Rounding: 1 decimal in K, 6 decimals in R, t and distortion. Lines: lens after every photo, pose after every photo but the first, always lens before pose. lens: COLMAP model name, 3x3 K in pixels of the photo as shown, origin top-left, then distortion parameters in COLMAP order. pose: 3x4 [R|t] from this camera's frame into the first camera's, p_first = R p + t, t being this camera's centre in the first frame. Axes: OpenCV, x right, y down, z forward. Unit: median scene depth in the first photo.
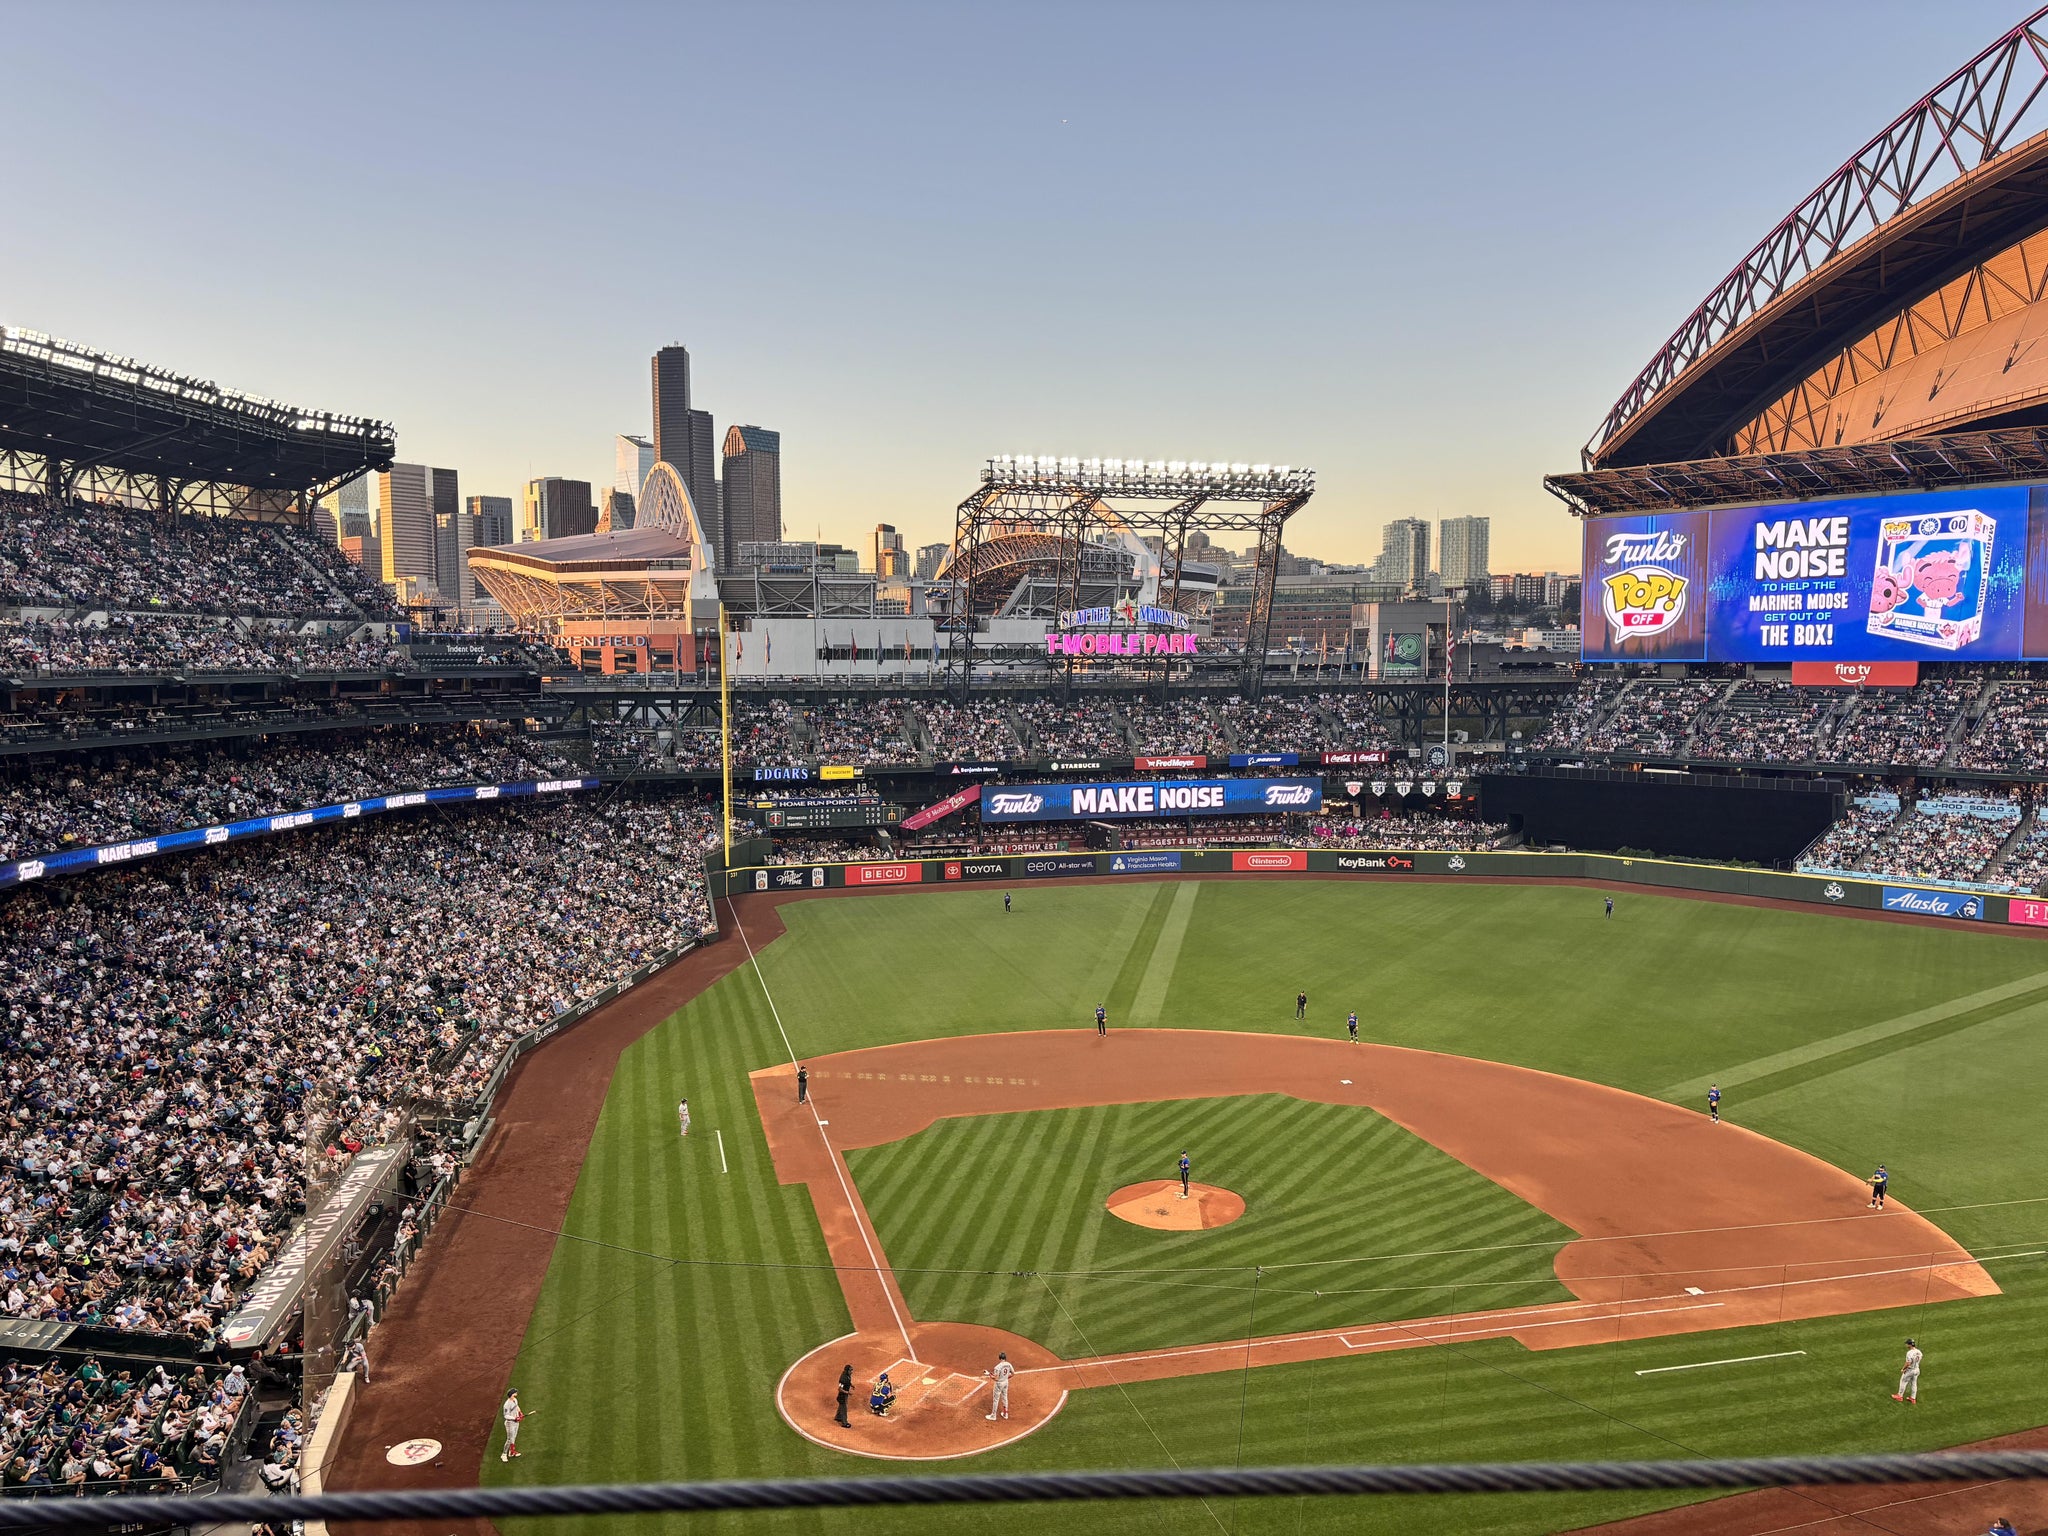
lens RADIAL K [[1501.8, 0, 1019.5], [0, 1501.8, 779.5], [0, 0, 1]] dist [0.016296, -0.000597]
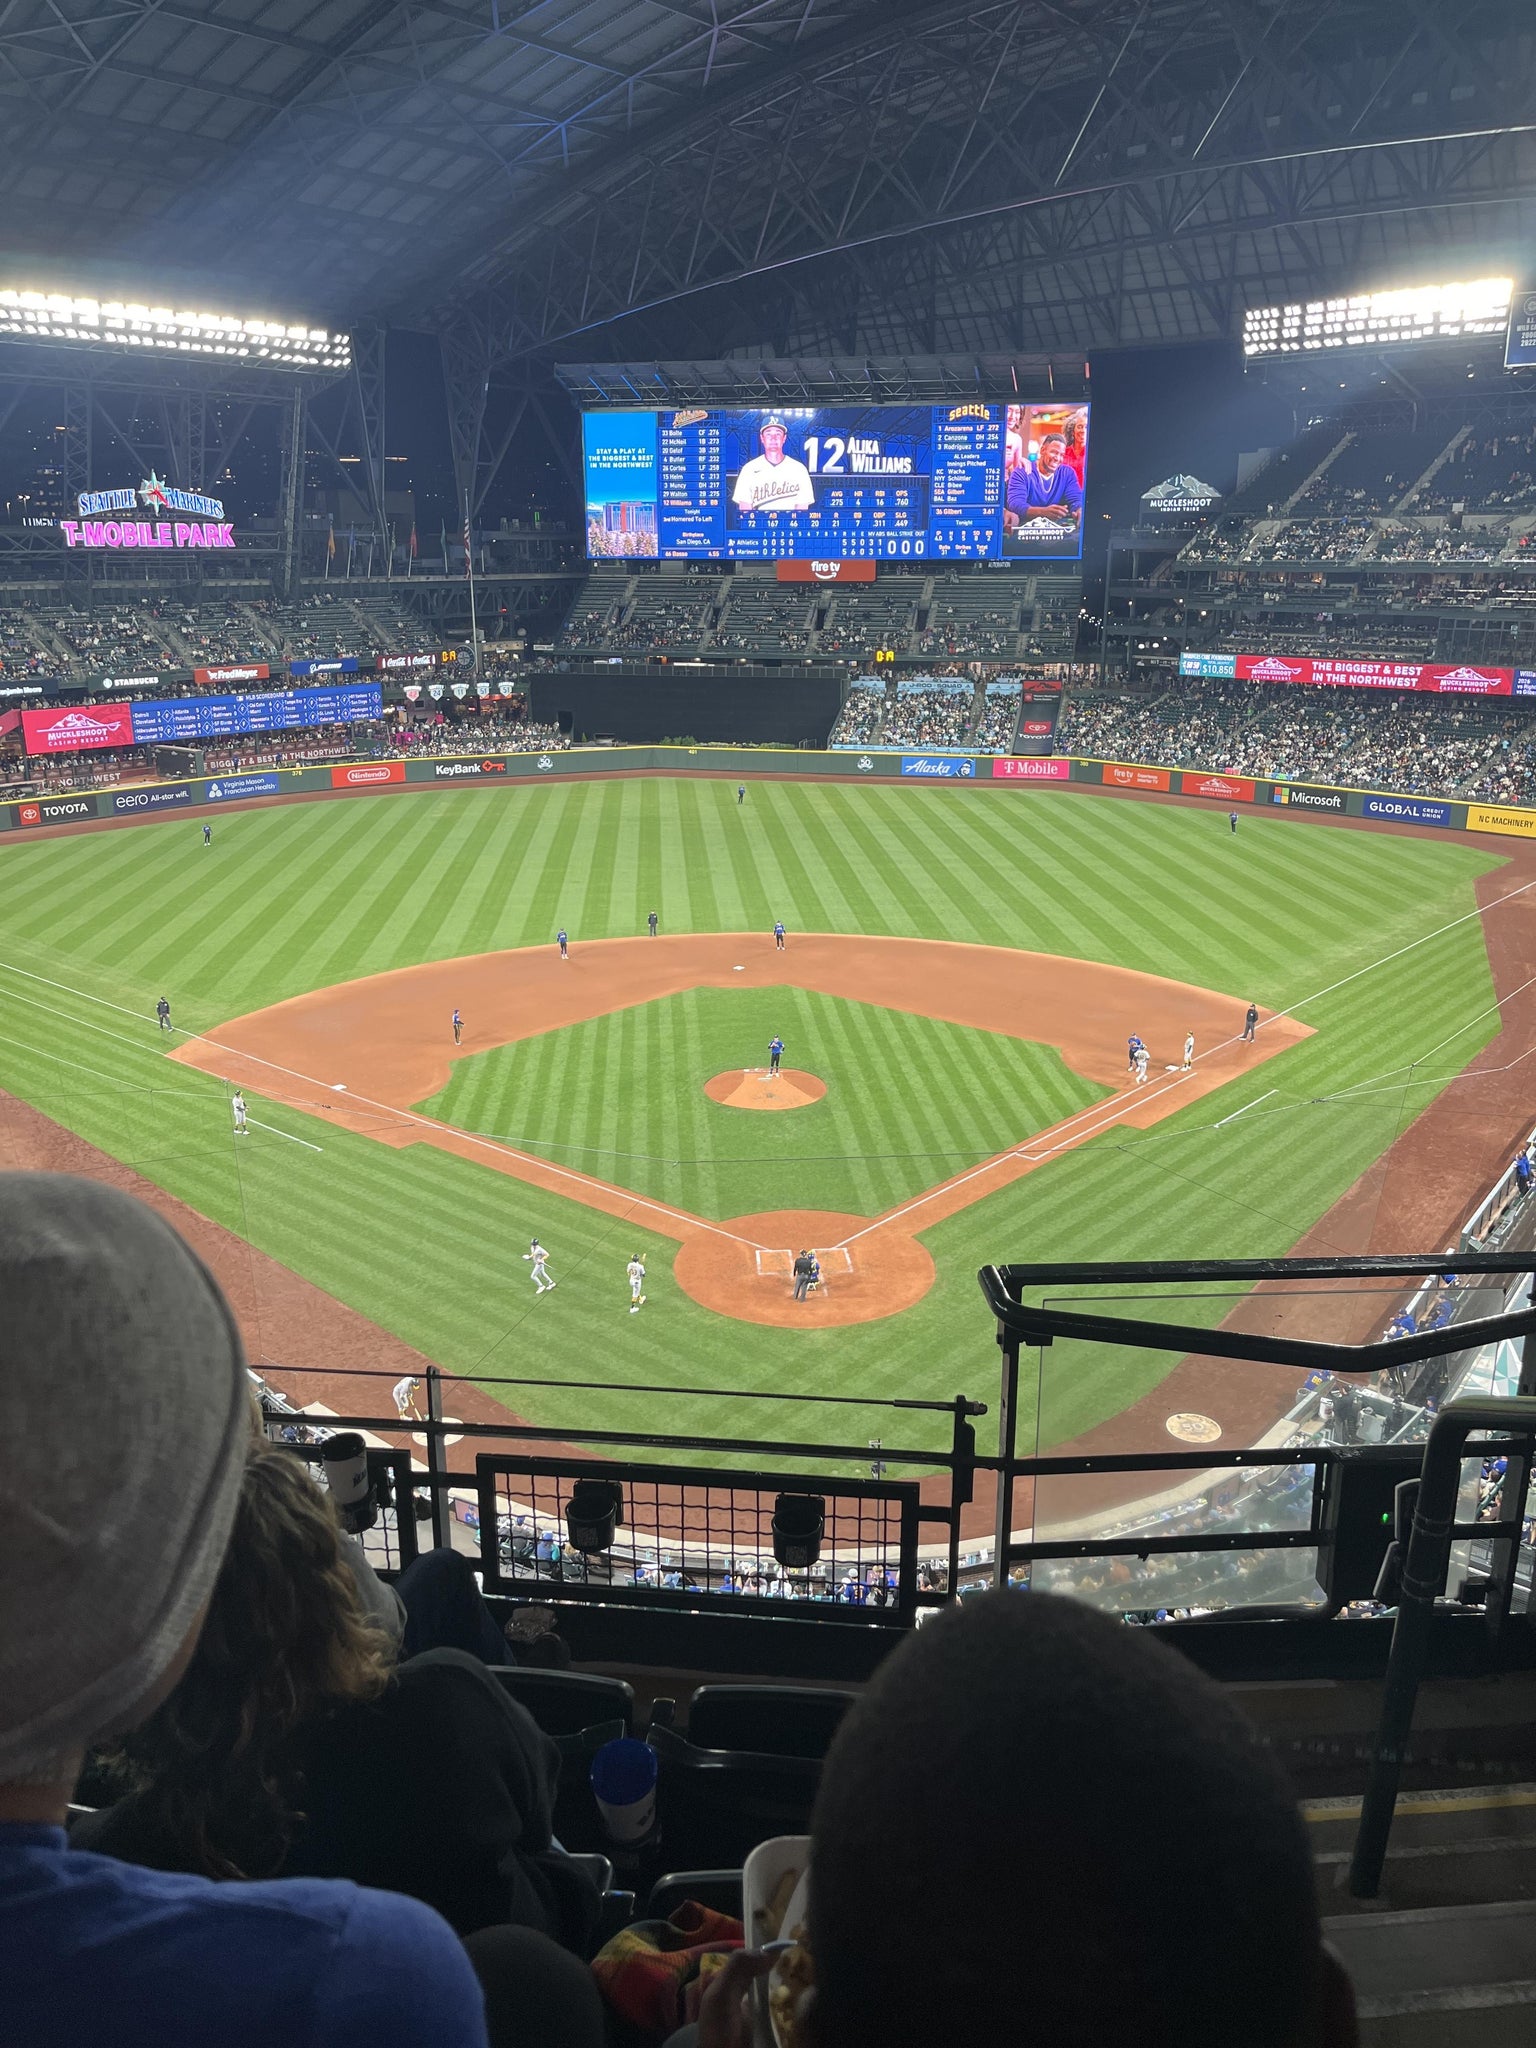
lens RADIAL K [[1501.8, 0, 753.3], [0, 1501.8, 1043.9], [0, 0, 1]] dist [0.016296, -0.000597]
pose [[0.818314, -0.175239, 0.547407, -0.191538], [0.041848, 0.968027, 0.247332, -0.007169], [-0.573246, -0.179488, 0.799483, 0.054437]]
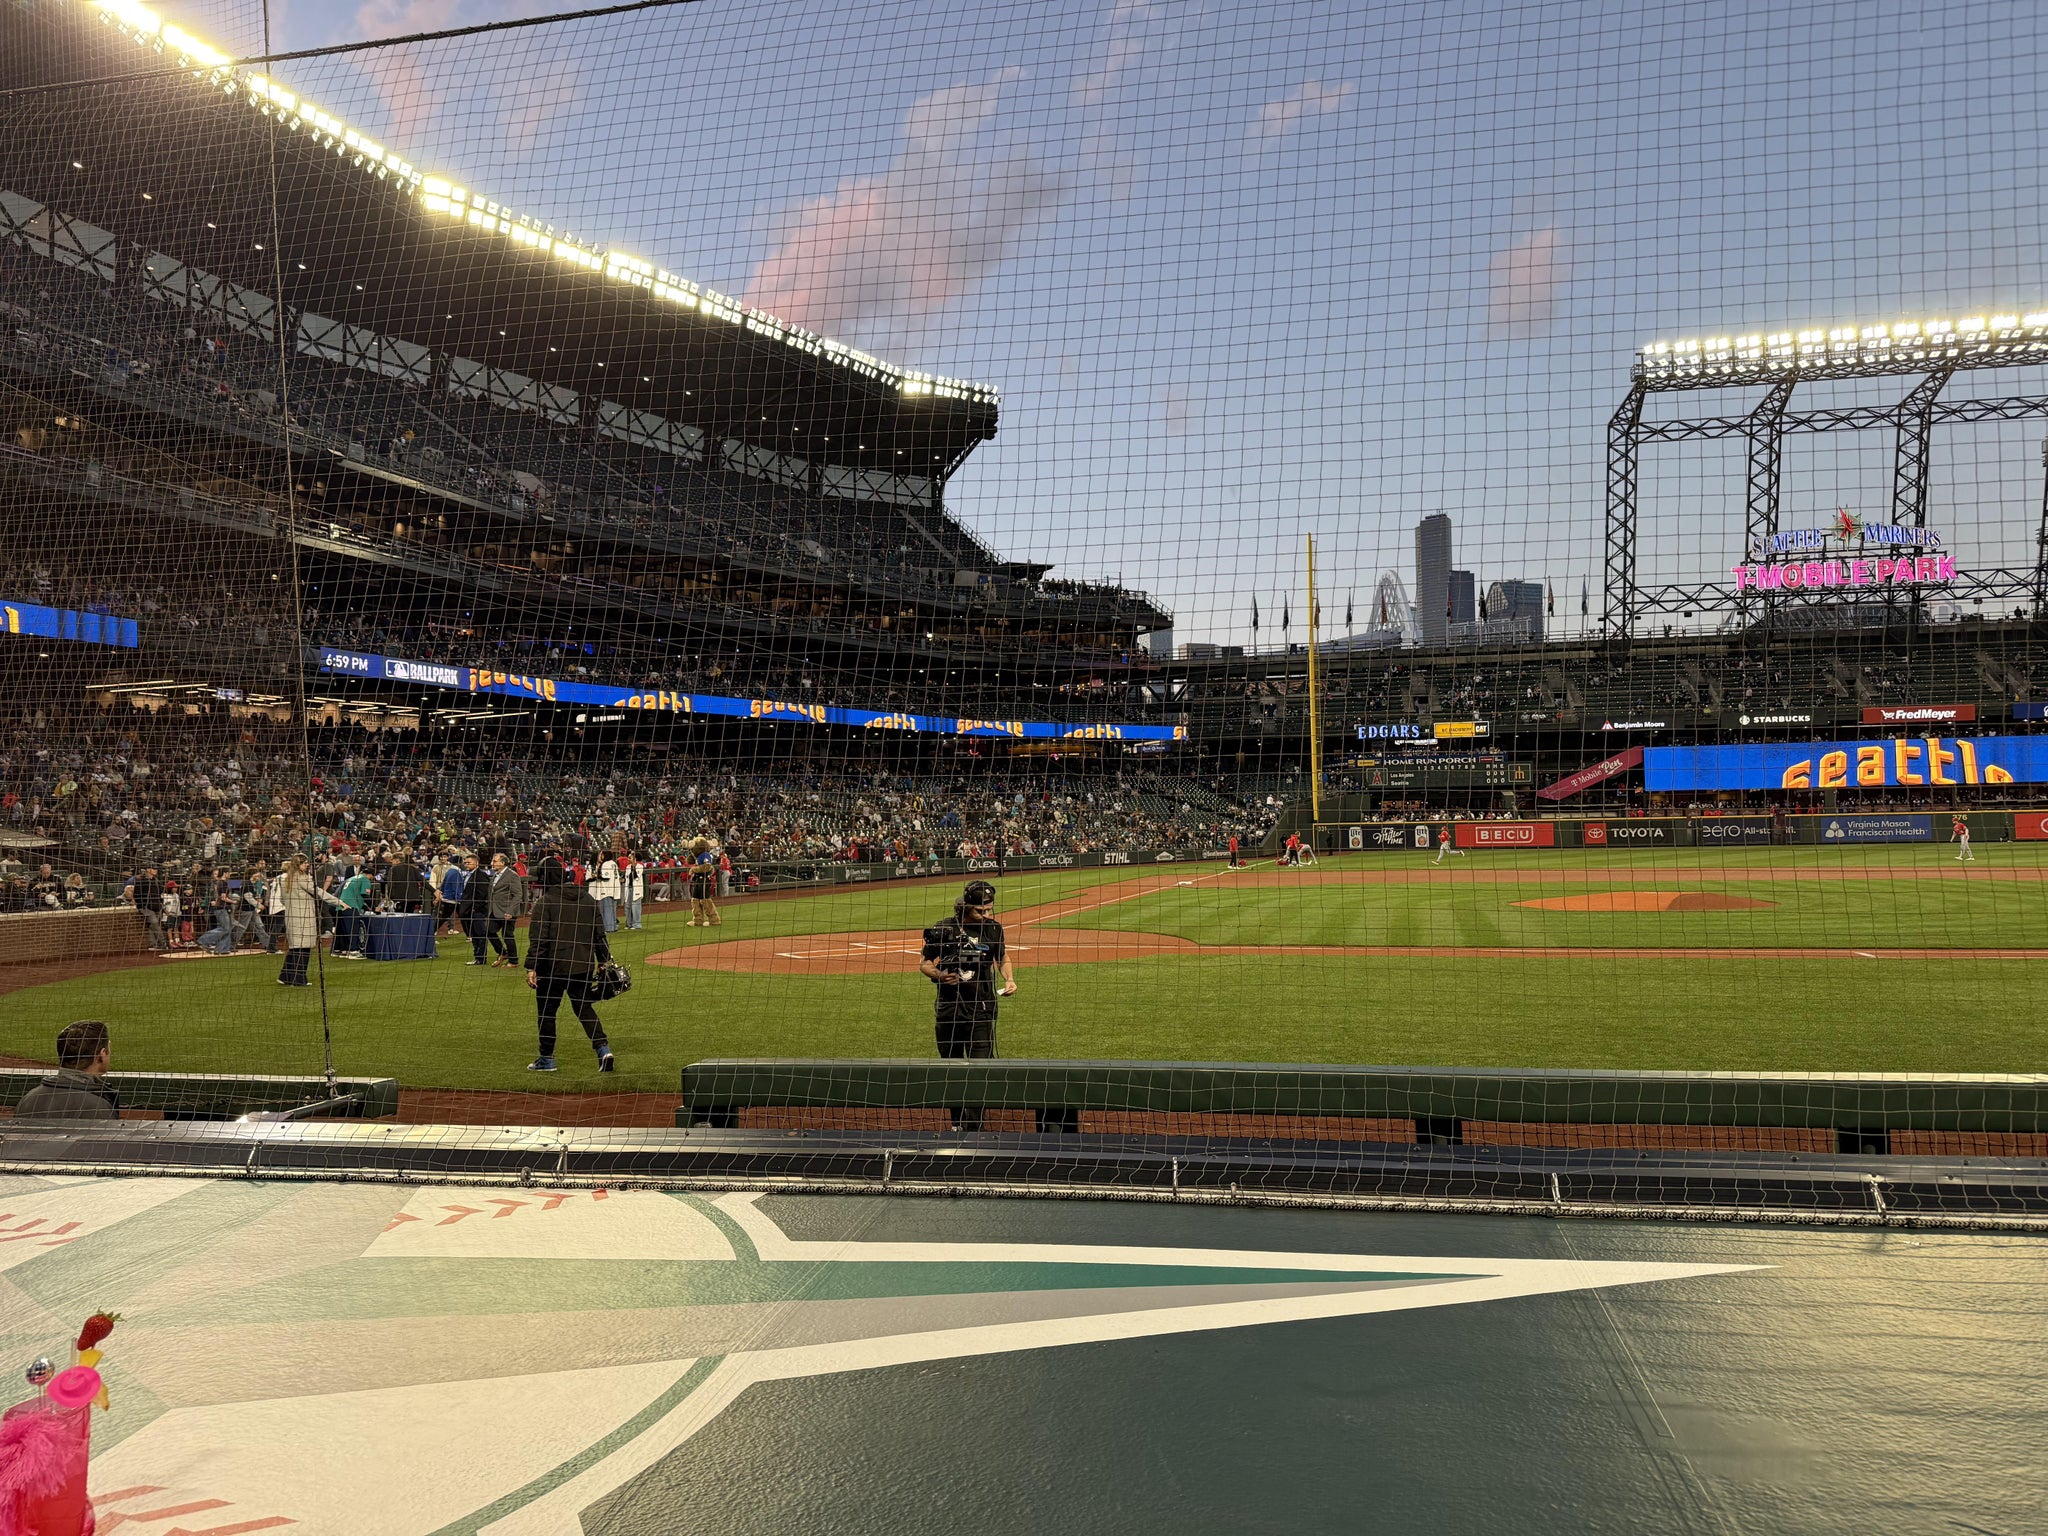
lens RADIAL K [[1434.3, 0, 1035.6], [0, 1434.3, 769.8], [0, 0, 1]] dist [0.017026, -0.018741]
pose [[0.872519, -0.036474, -0.487218, 0.068920], [-0.024159, 0.992769, -0.117585, 0.120412], [0.487983, 0.114365, 0.865328, 0.167031]]
